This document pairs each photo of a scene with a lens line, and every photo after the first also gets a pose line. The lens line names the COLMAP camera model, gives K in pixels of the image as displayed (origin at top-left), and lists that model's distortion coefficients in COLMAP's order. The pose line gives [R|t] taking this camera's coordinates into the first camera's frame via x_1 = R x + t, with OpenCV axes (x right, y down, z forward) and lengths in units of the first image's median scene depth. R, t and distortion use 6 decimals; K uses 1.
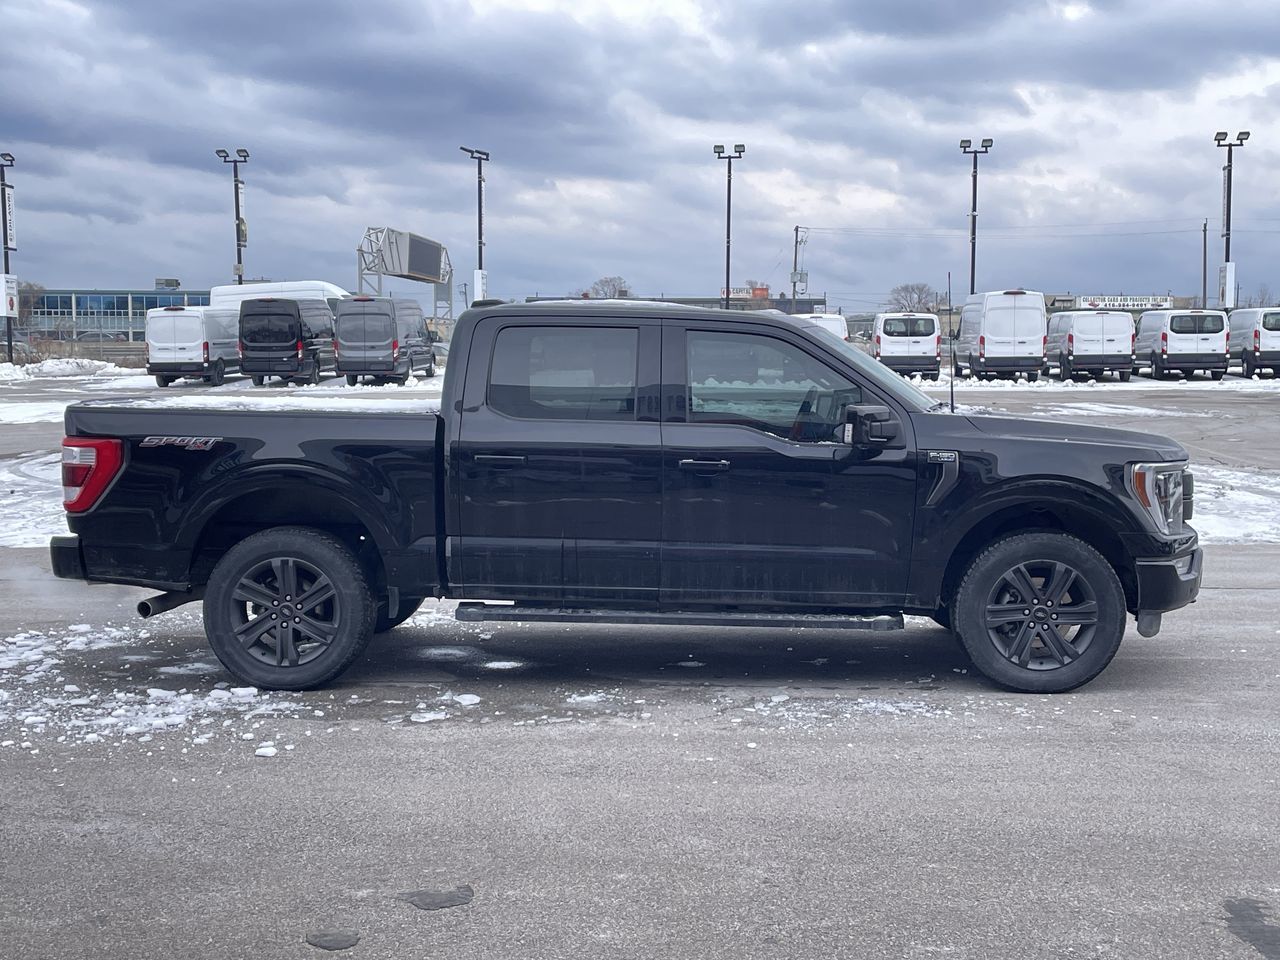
lens RADIAL K [[1703.3, 0, 640.0], [0, 1703.3, 480.0], [0, 0, 1]] dist [0.096114, -0.077860]
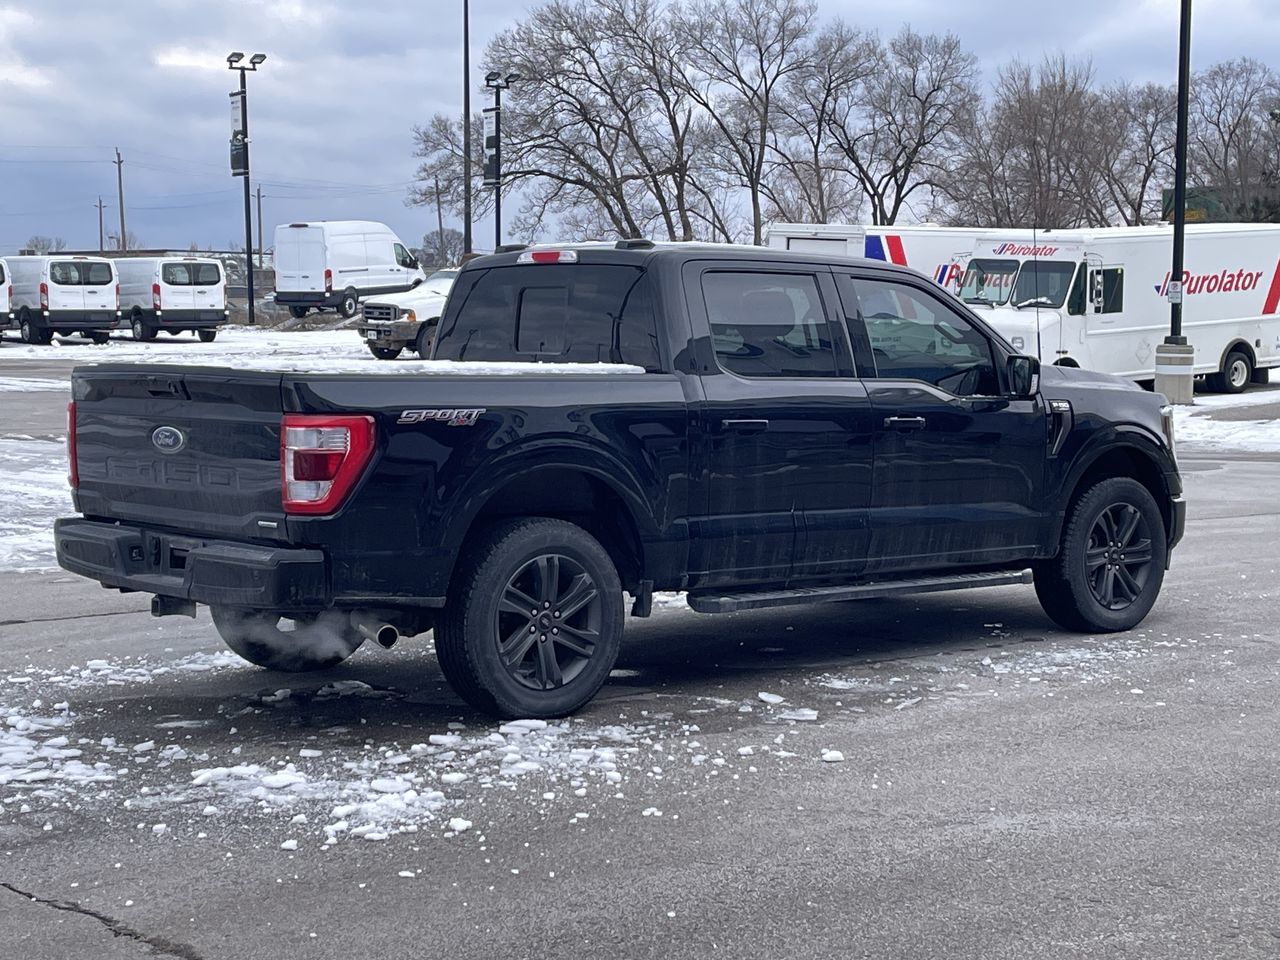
lens RADIAL K [[2176.5, 0, 640.0], [0, 2176.5, 480.0], [0, 0, 1]] dist [0.157184, -0.354926]
pose [[0.747672, -0.050455, 0.662149, -0.850124], [0.049327, 0.998574, 0.020392, -0.008826], [-0.662234, 0.017415, 0.749095, 0.196642]]
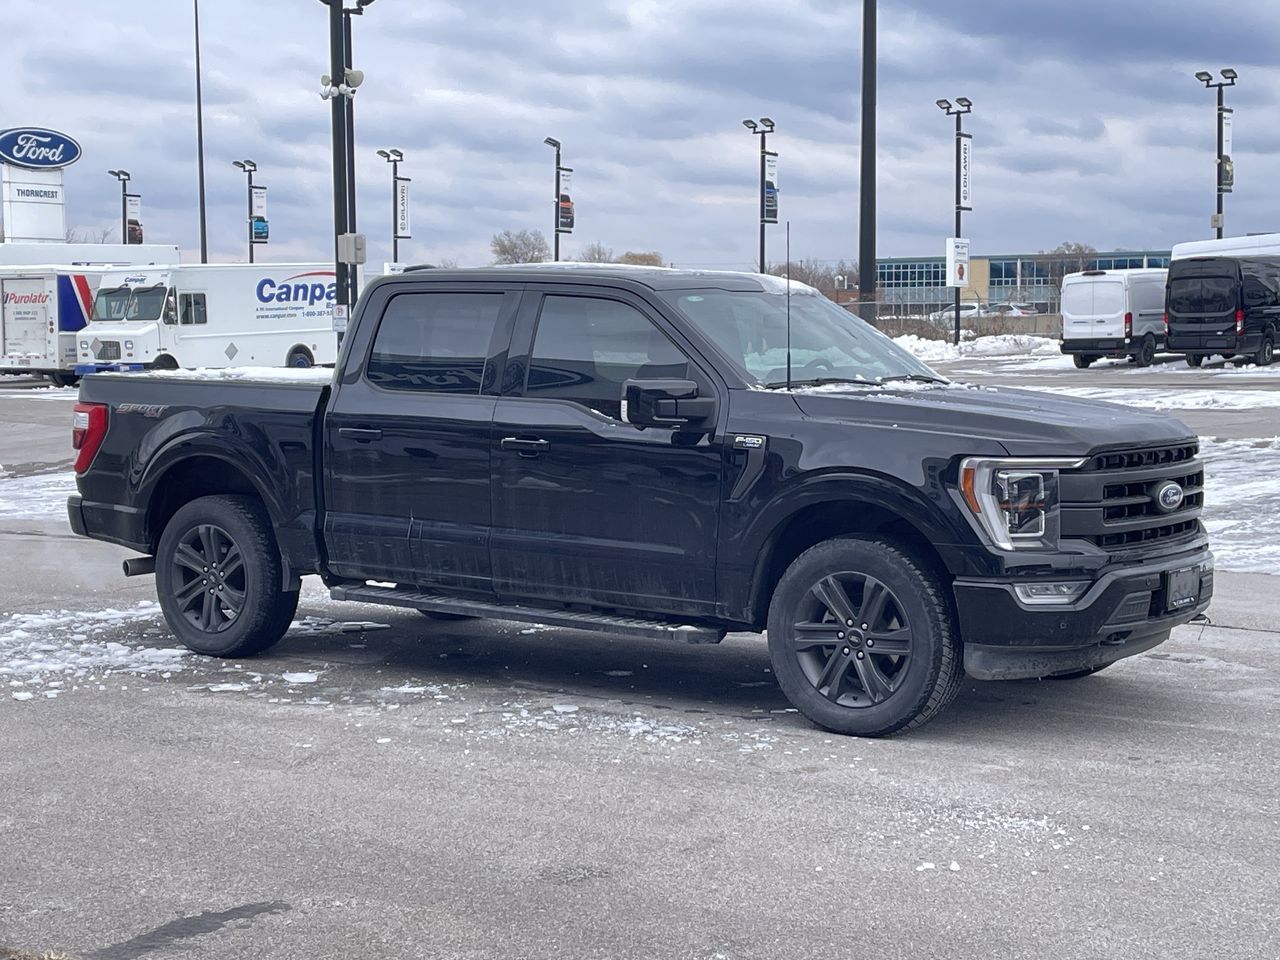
lens RADIAL K [[2176.5, 0, 640.0], [0, 2176.5, 480.0], [0, 0, 1]] dist [0.157184, -0.354926]
pose [[0.810011, 0.035937, -0.585313, 0.752087], [-0.038834, 0.999217, 0.007608, -0.000971], [0.585128, 0.016568, 0.810772, 0.096436]]
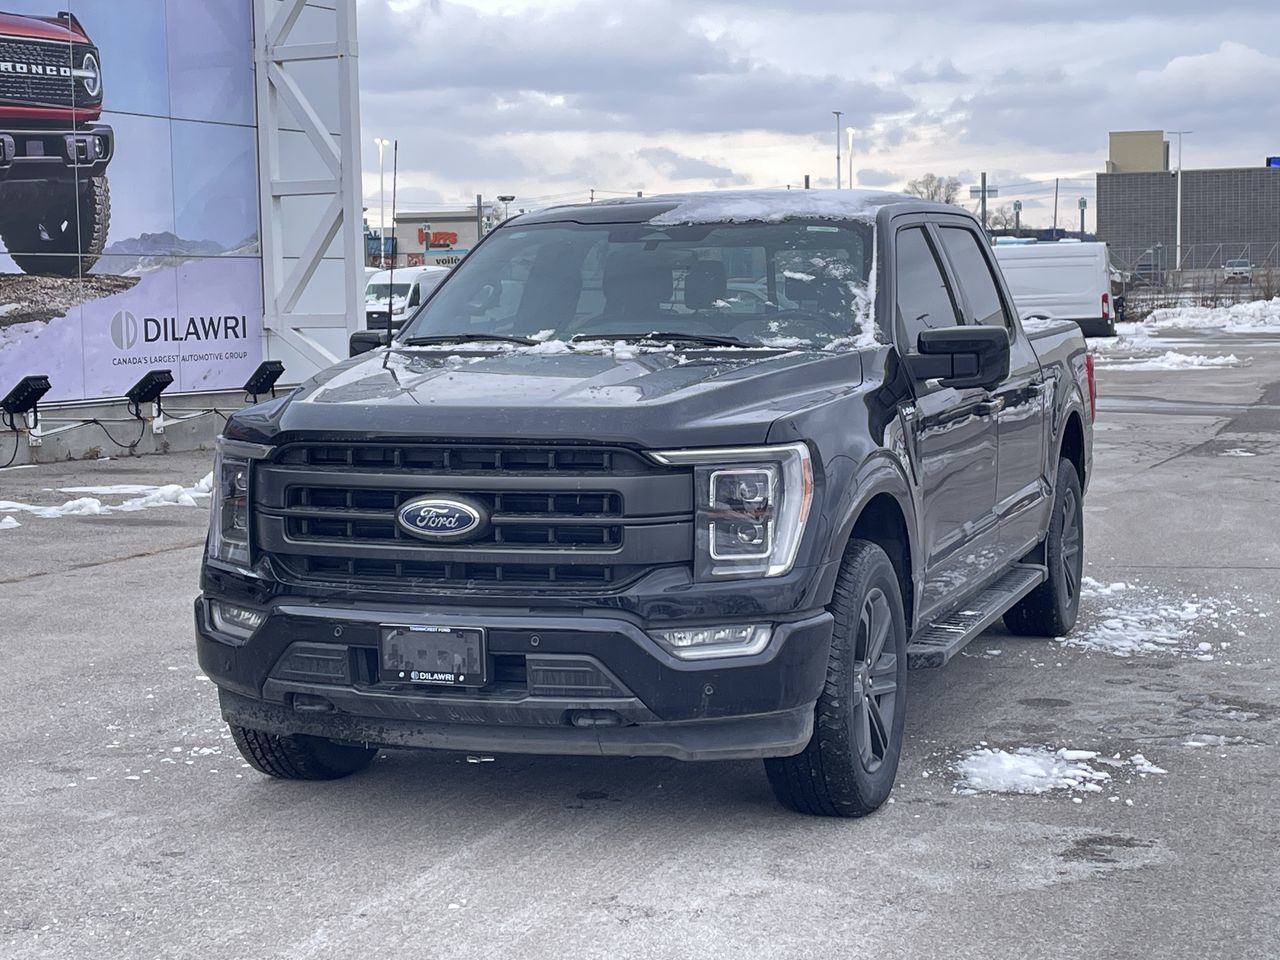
lens RADIAL K [[2226.5, 0, 620.7], [0, 2226.5, 448.2], [0, 0, 1]] dist [0.170110, -0.396888]
pose [[-0.342395, 0.064549, -0.937336, 0.994811], [-0.058839, 0.994206, 0.089958, -0.085479], [0.937712, 0.085953, -0.336613, 1.398776]]
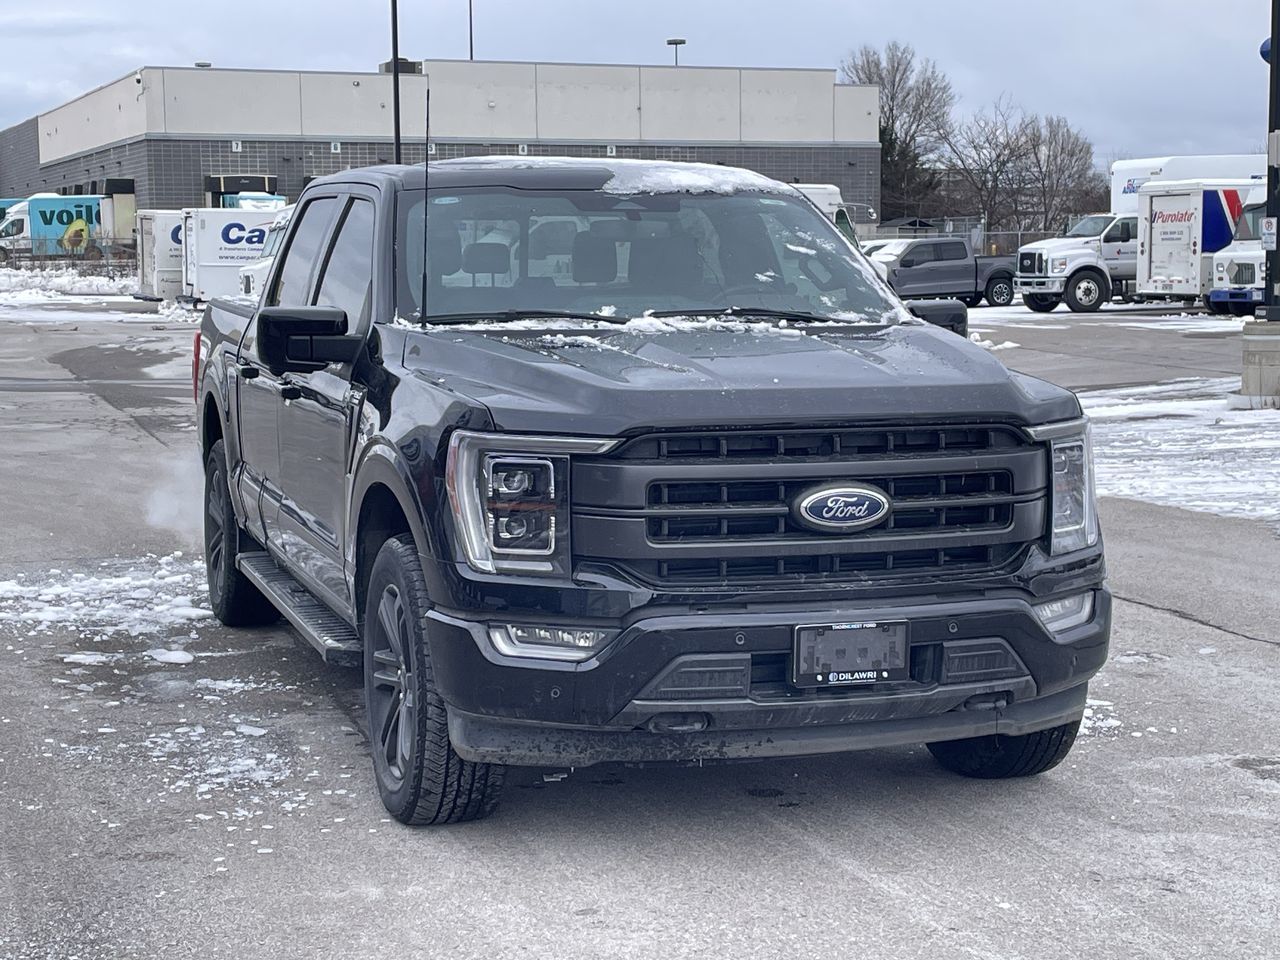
lens RADIAL K [[2311.8, 0, 640.4], [0, 2311.8, 498.1], [0, 0, 1]] dist [0.157740, -0.234296]
pose [[0.307961, 0.094132, -0.946731, 0.984384], [-0.064986, 0.994850, 0.077777, -0.048015], [0.949177, 0.037572, 0.312493, 0.825853]]
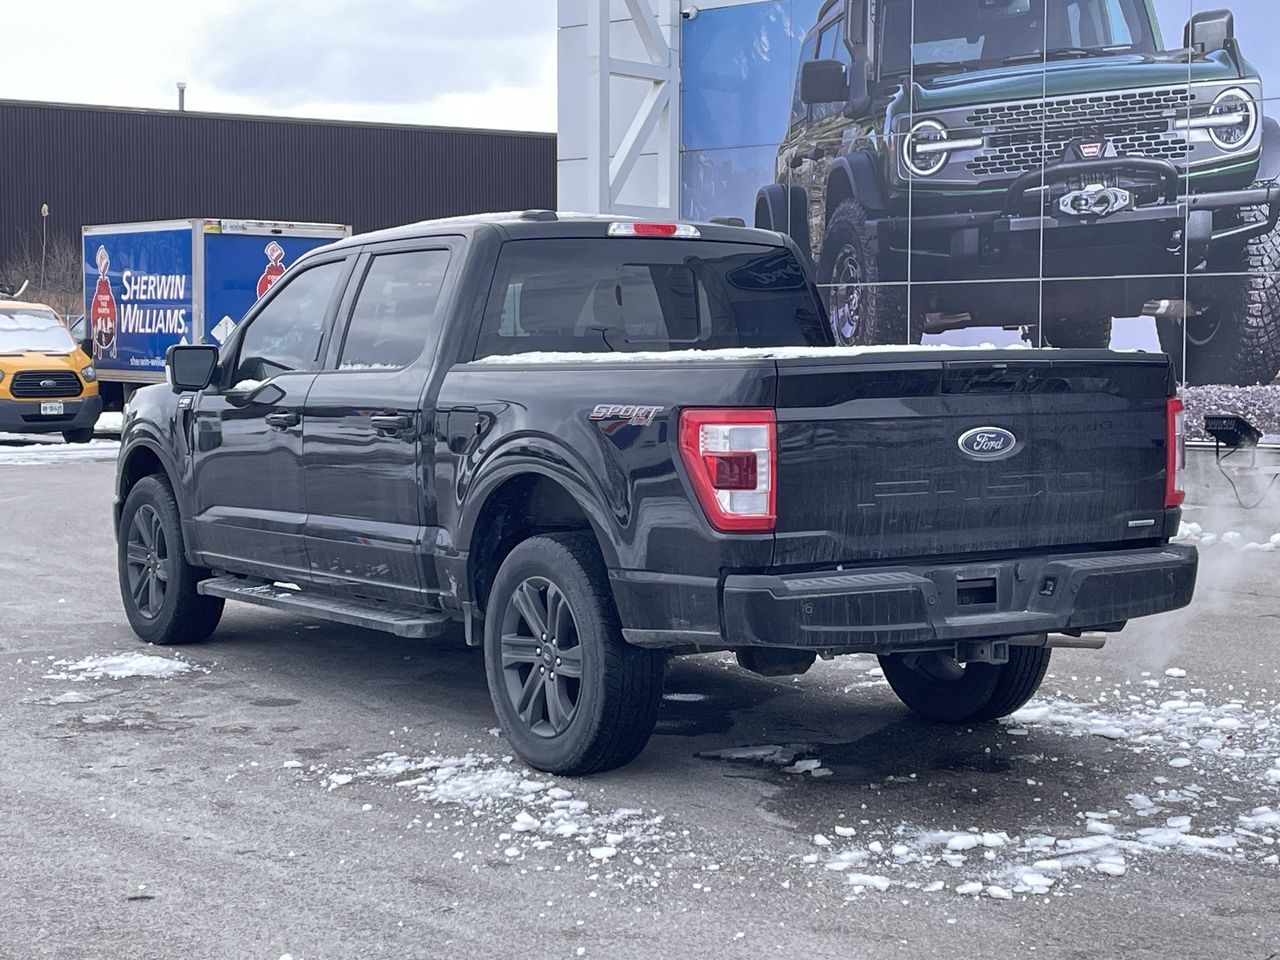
lens RADIAL K [[2181.8, 0, 667.9], [0, 2181.8, 448.6], [0, 0, 1]] dist [0.144151, -0.244198]
pose [[-0.557752, -0.043065, 0.828890, -0.951914], [0.061019, 0.993823, 0.092693, -0.099003], [-0.827762, 0.102277, -0.551679, 1.657504]]
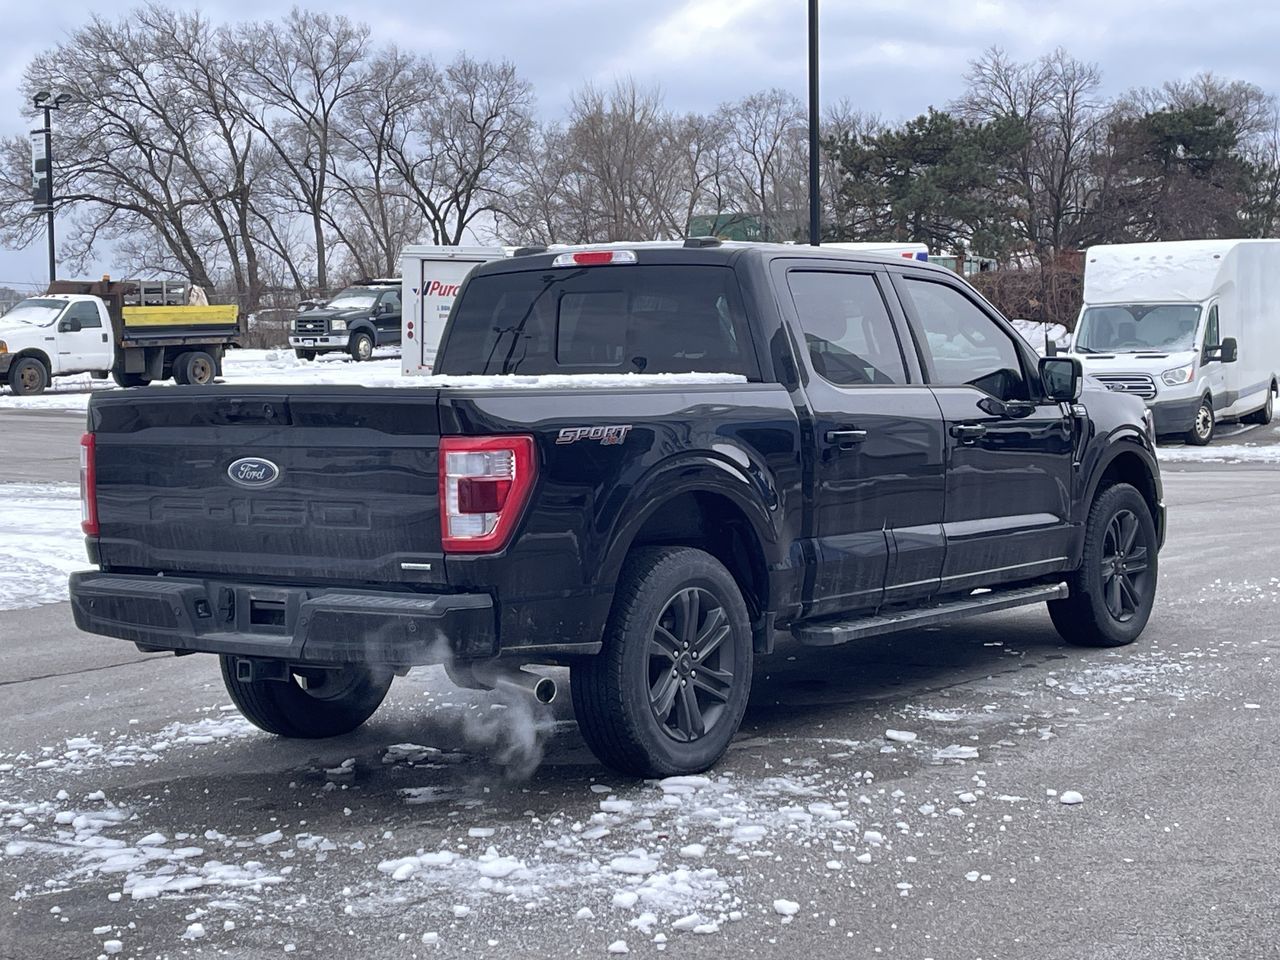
lens RADIAL K [[2175.9, 0, 645.1], [0, 2175.9, 449.1], [0, 0, 1]] dist [0.153025, -0.267349]
pose [[0.580351, -0.053383, 0.812615, -0.951039], [0.080363, 0.996733, 0.008084, -0.021534], [-0.810392, 0.060613, 0.582744, 0.475114]]
